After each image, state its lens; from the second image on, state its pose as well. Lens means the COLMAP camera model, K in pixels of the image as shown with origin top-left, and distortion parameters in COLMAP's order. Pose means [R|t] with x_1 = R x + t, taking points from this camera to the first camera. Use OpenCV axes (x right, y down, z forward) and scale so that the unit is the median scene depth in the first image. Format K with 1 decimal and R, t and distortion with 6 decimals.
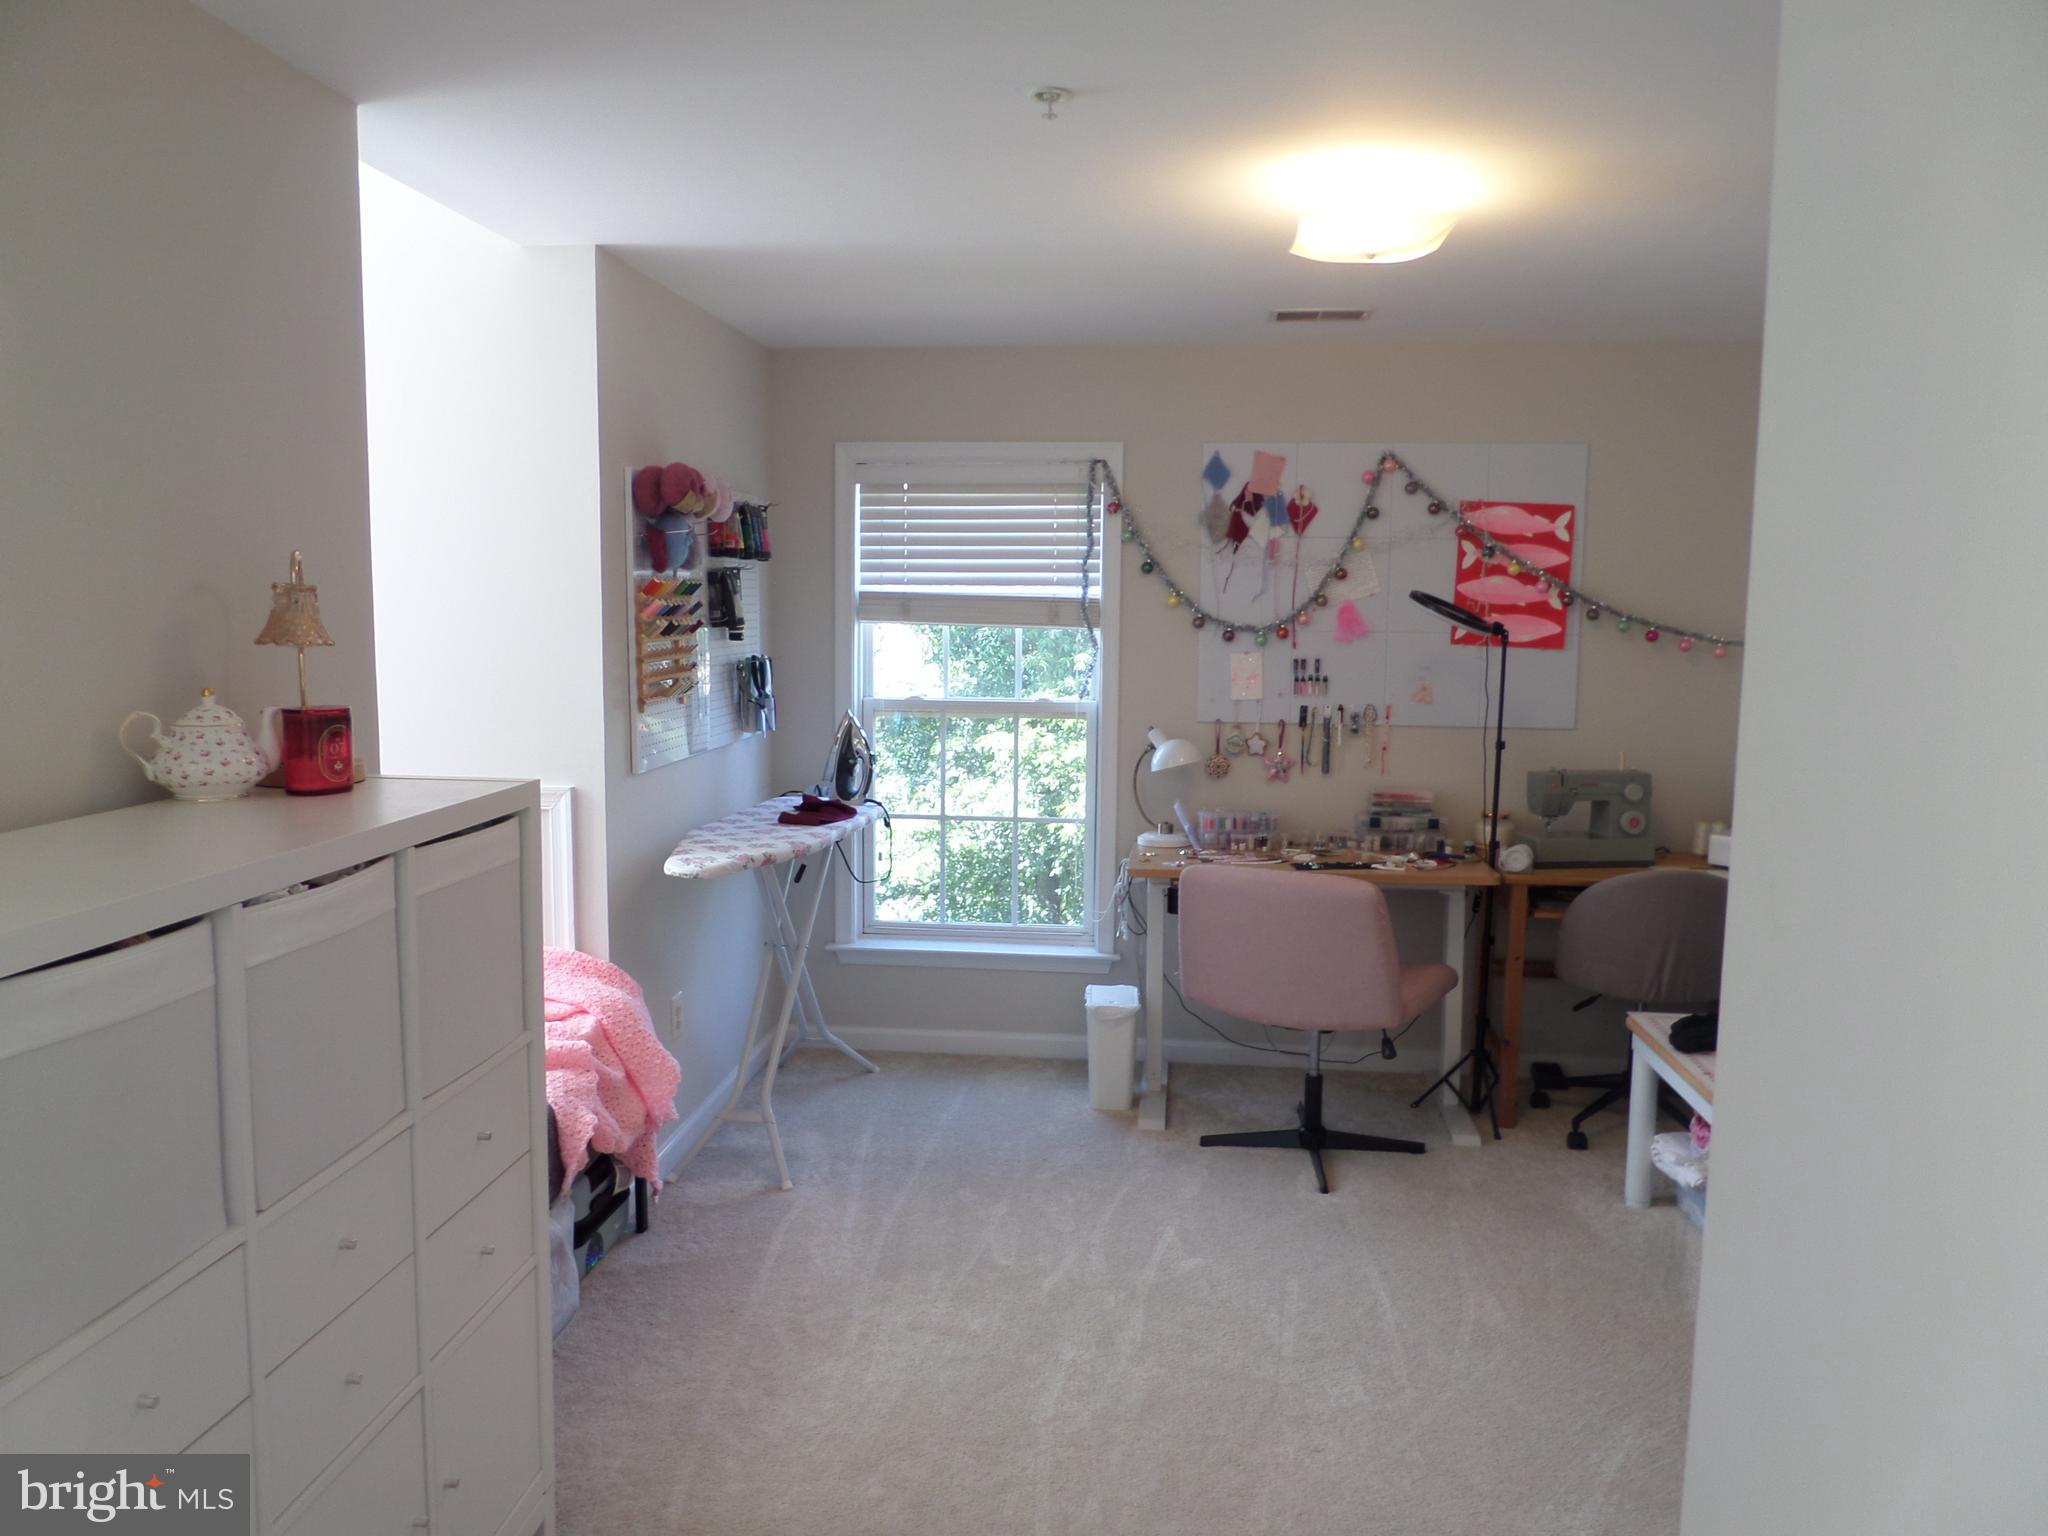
lens RADIAL K [[1482.8, 0, 1034.9], [0, 1482.8, 770.0], [0, 0, 1]] dist [0.003566, -0.022183]
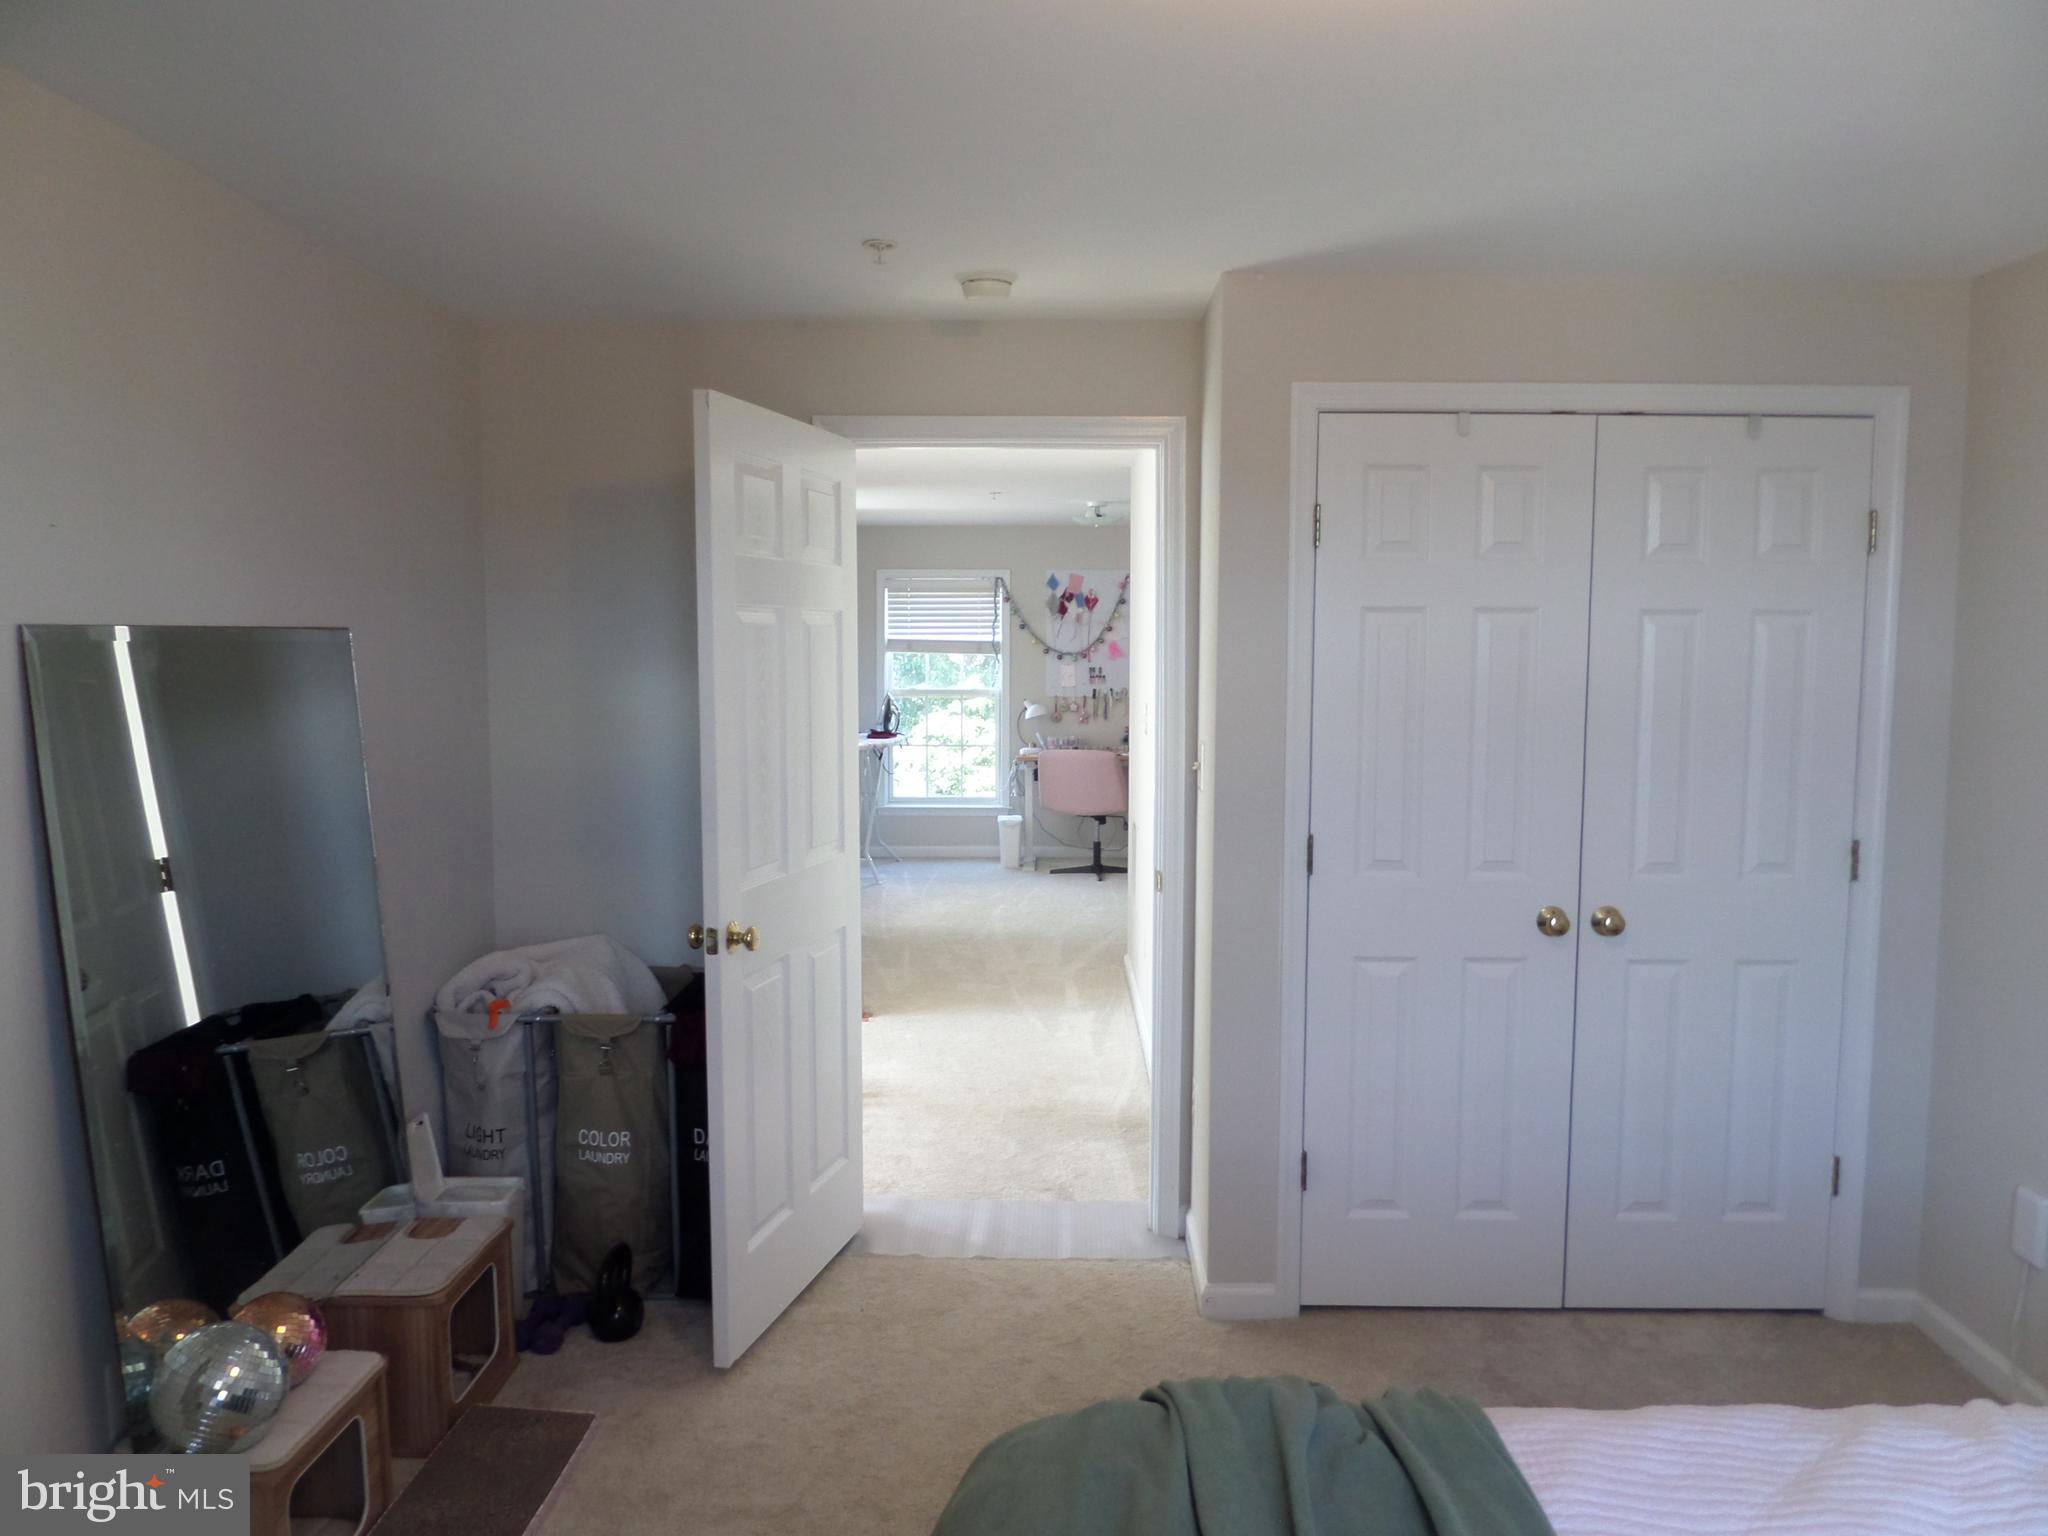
lens RADIAL K [[1482.8, 0, 1034.9], [0, 1482.8, 770.0], [0, 0, 1]] dist [0.003566, -0.022183]
pose [[0.996537, -0.015343, 0.081726, -0.087702], [0.018033, 0.999316, -0.032276, 0.146350], [-0.081175, 0.033638, 0.996132, -1.175836]]
